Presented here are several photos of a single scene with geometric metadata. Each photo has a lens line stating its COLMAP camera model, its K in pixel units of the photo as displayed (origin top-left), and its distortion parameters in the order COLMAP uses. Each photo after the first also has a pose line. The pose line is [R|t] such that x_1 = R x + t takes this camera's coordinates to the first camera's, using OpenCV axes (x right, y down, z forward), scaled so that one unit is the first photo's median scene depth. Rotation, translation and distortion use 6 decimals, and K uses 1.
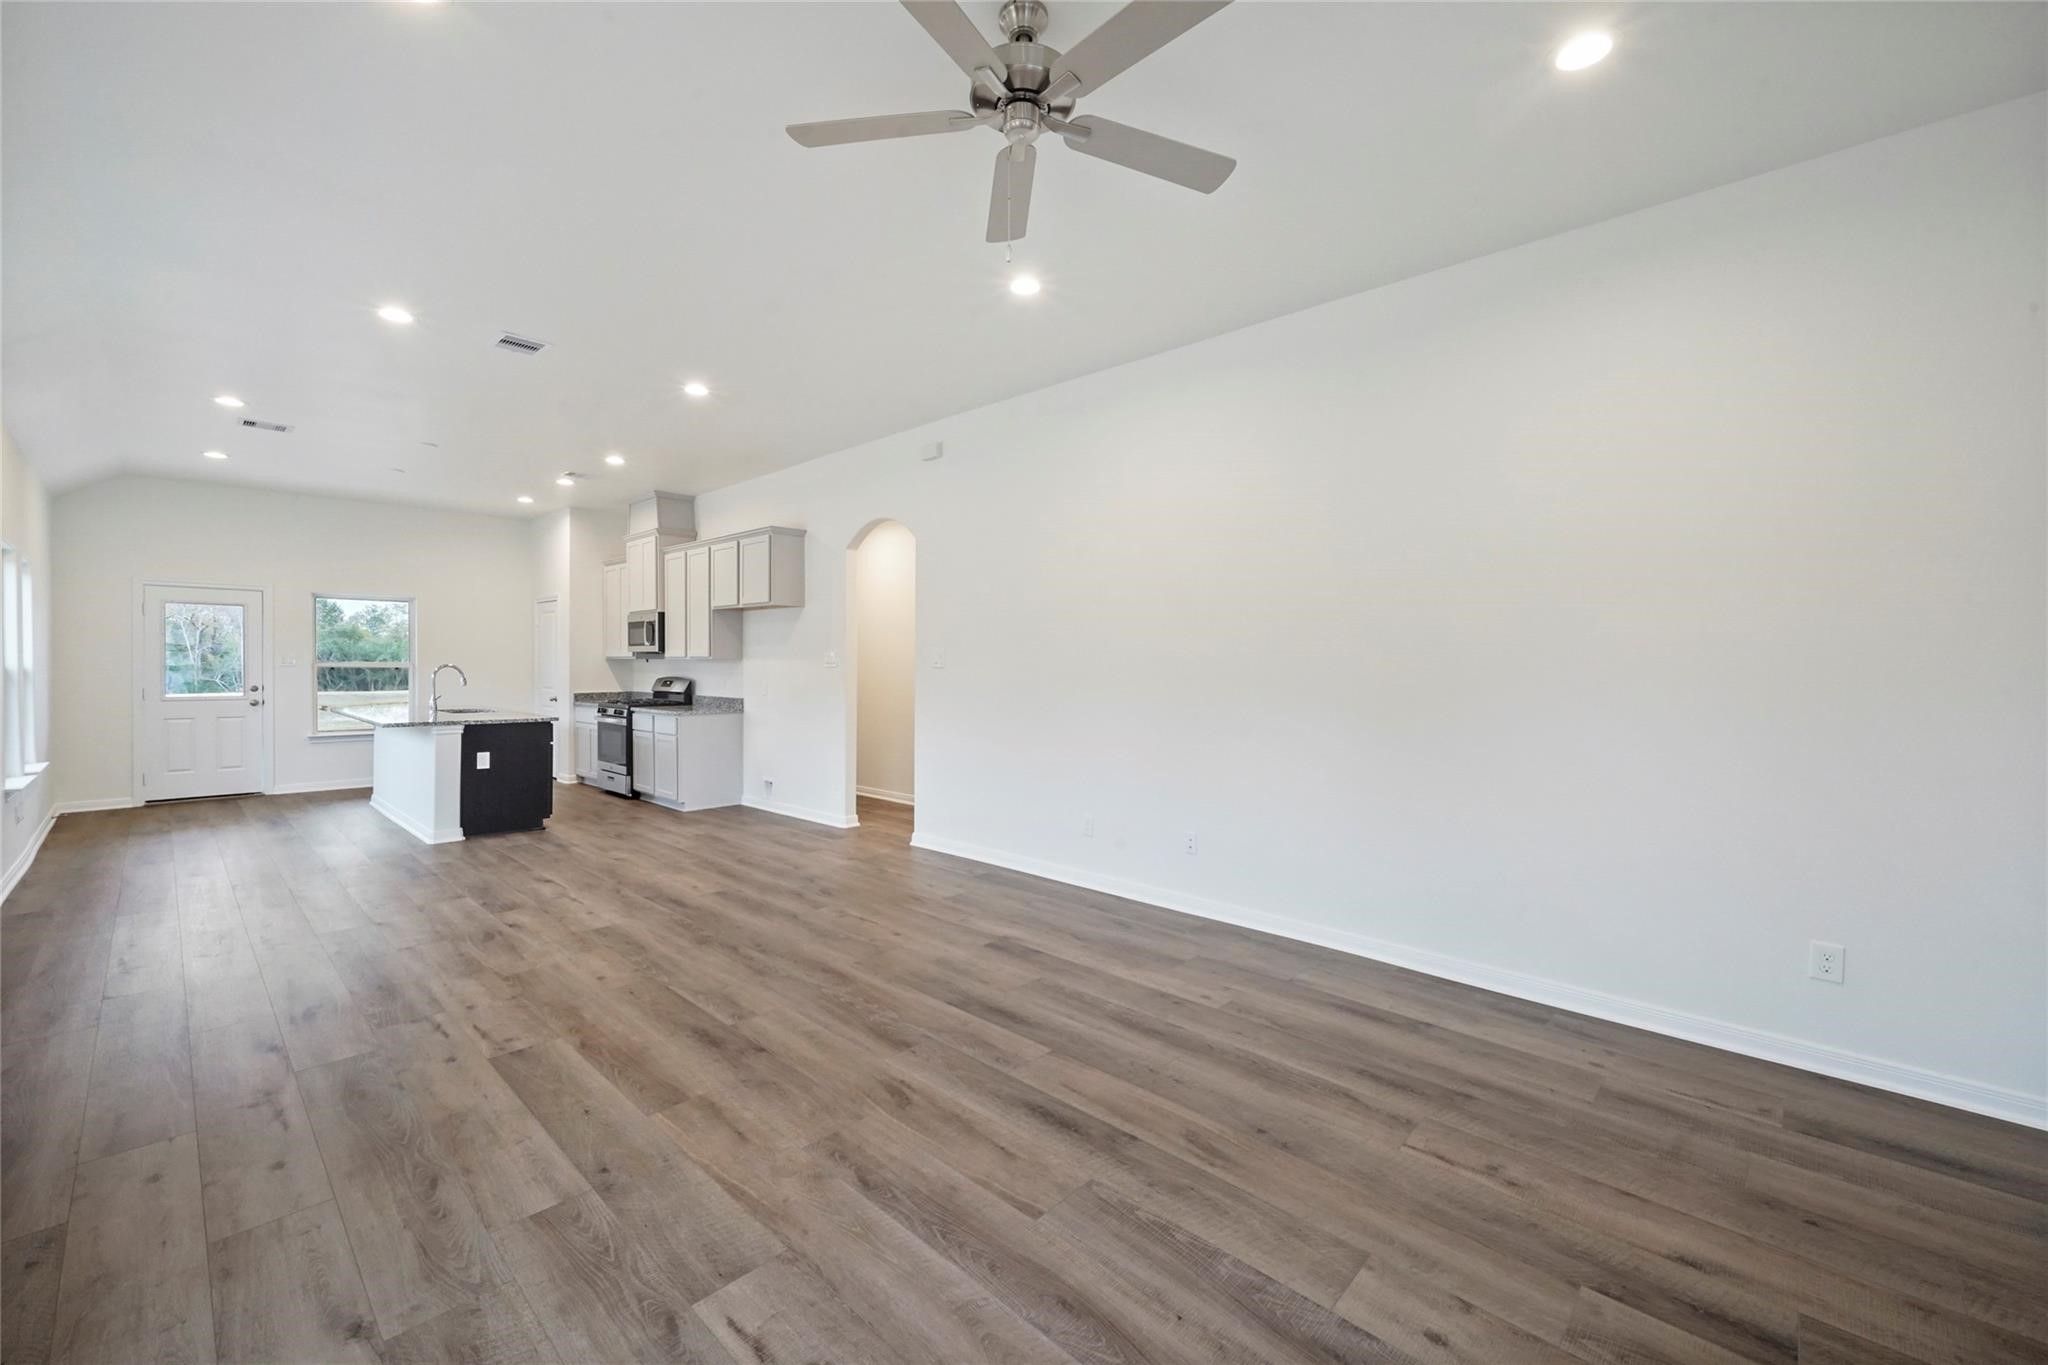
lens RADIAL K [[819.6, 0, 1020.1], [0, 819.6, 669.6], [0, 0, 1]] dist [0.001367, 0.000106]
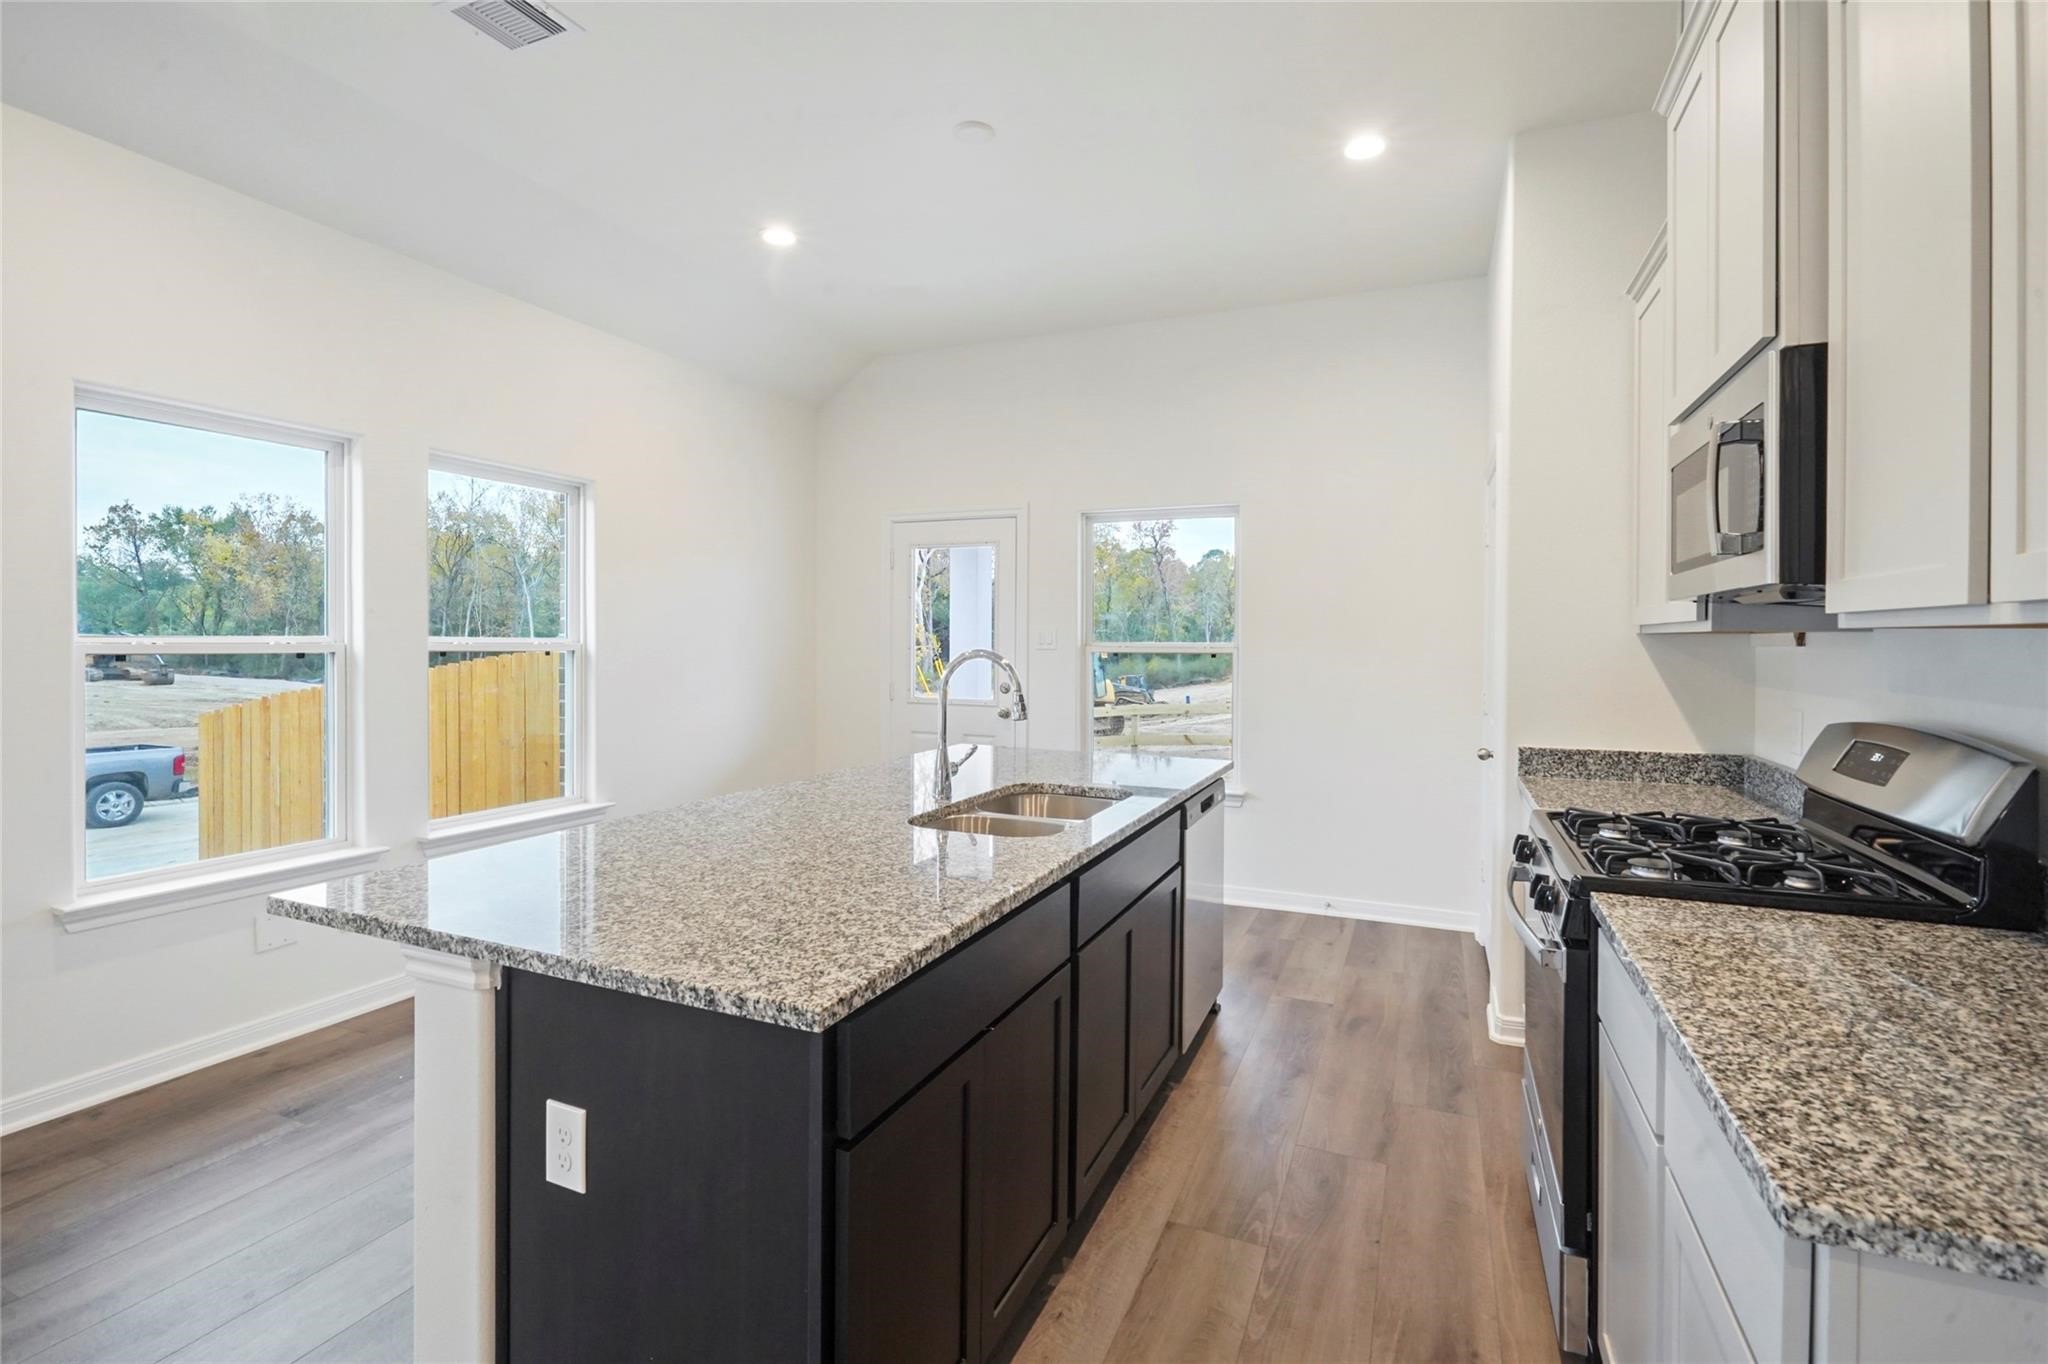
lens RADIAL K [[947.2, 0, 1034.9], [0, 947.2, 643.1], [0, 0, 1]] dist [0.000863, 0.000103]
pose [[0.343359, 0.004534, -0.939193, -0.334213], [-0.012246, 0.999925, 0.000351, -0.008475], [0.939125, 0.011381, 0.343388, 0.847919]]
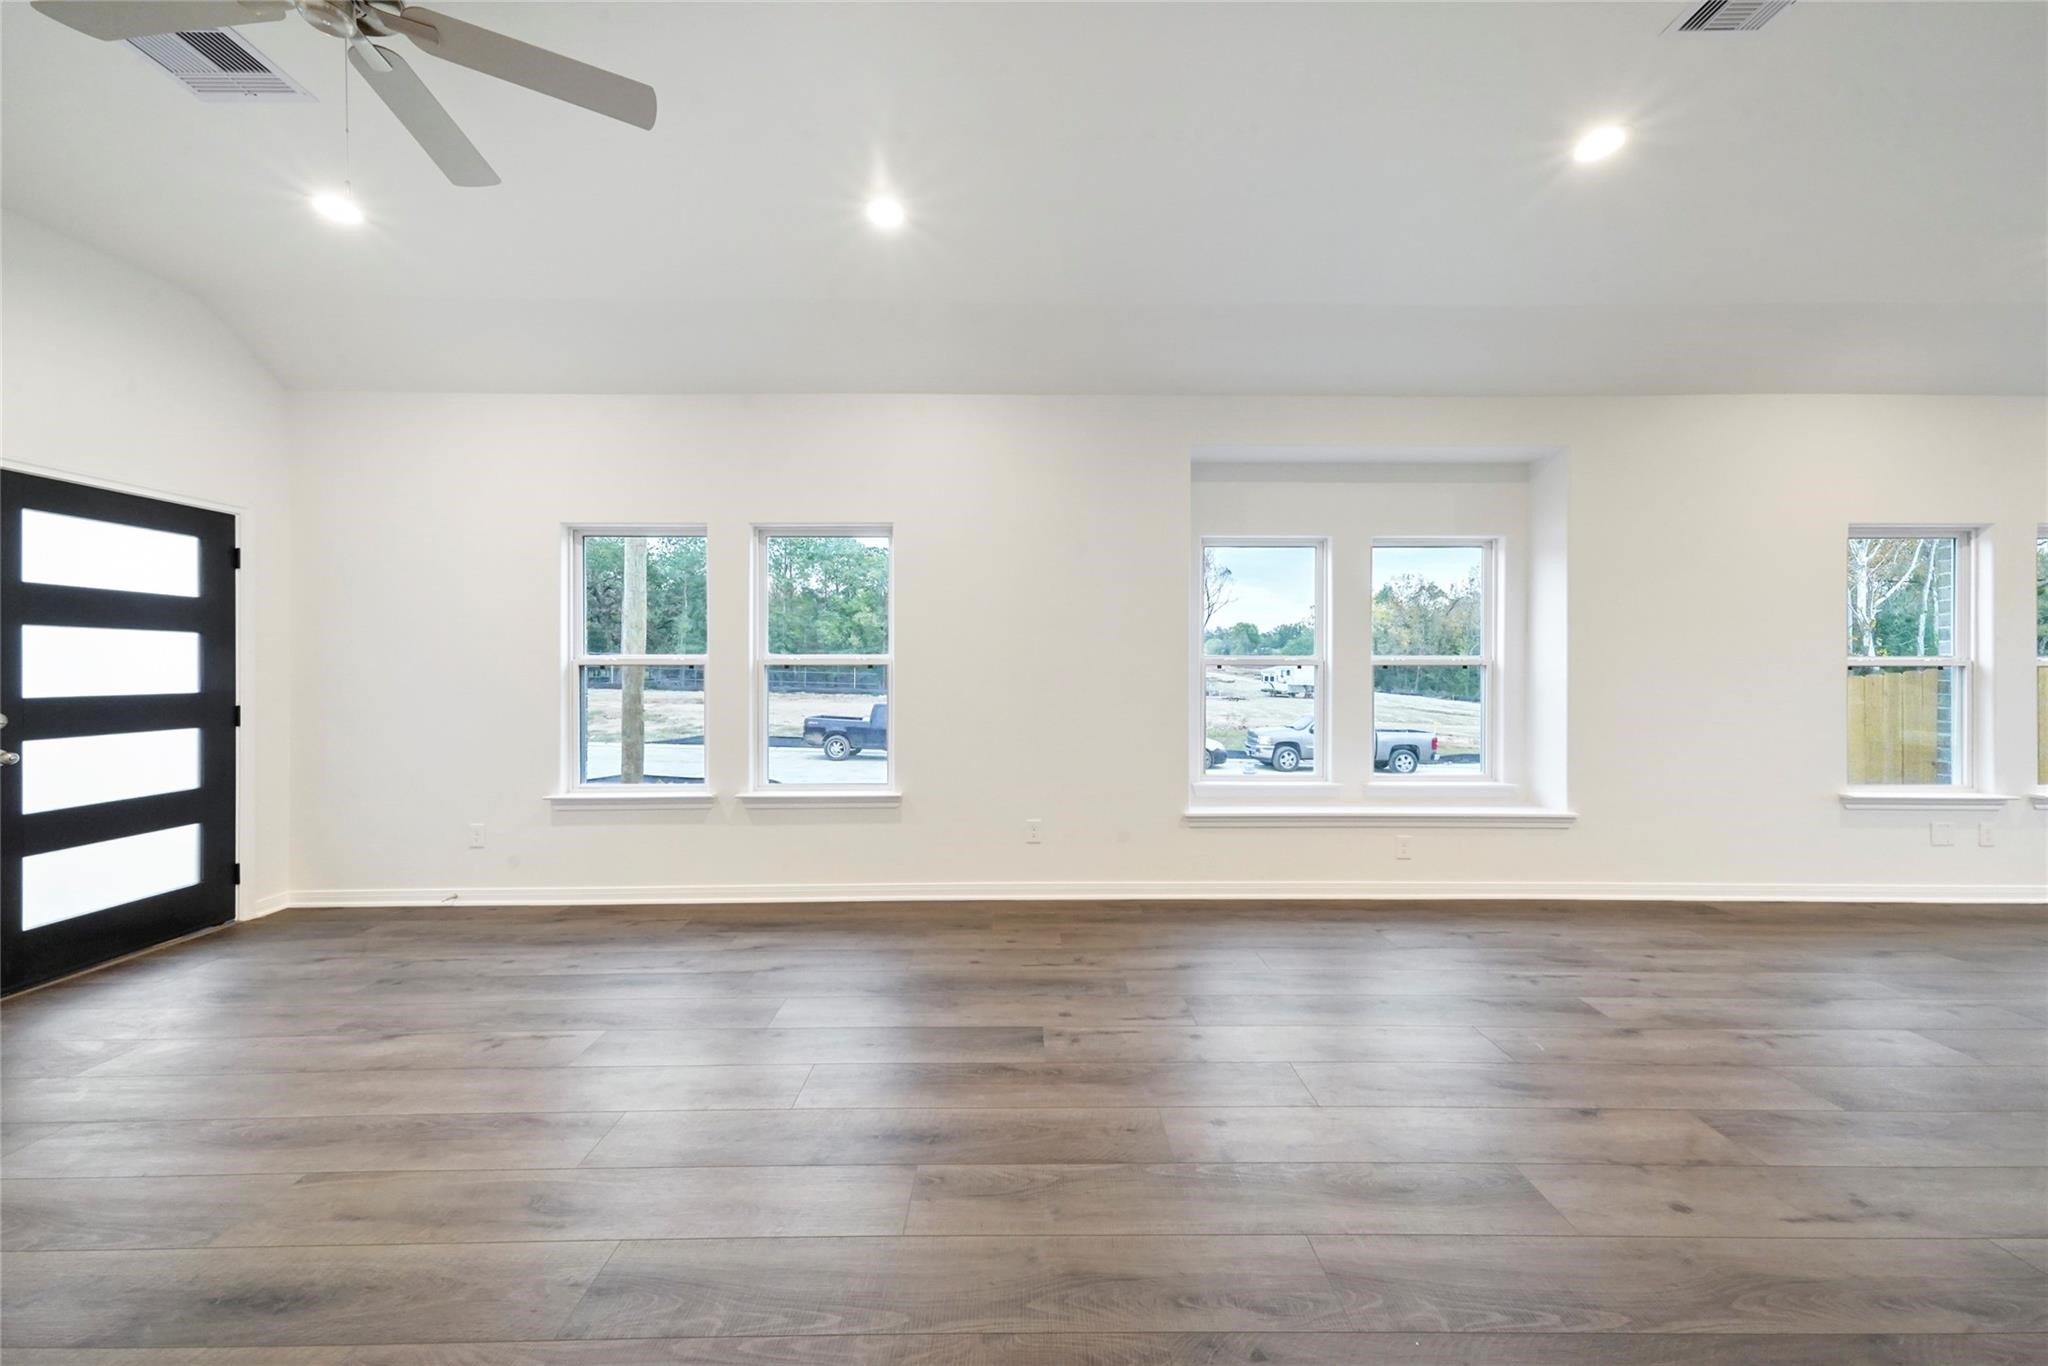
lens RADIAL K [[710.1, 0, 1036.4], [0, 710.1, 666.0], [0, 0, 1]] dist [0.020144, 0.000038]
pose [[-0.717227, -0.001585, -0.696837, 0.000344], [-0.004963, 0.999984, 0.002834, 0.002006], [0.696822, 0.005491, -0.717224, 0.602157]]
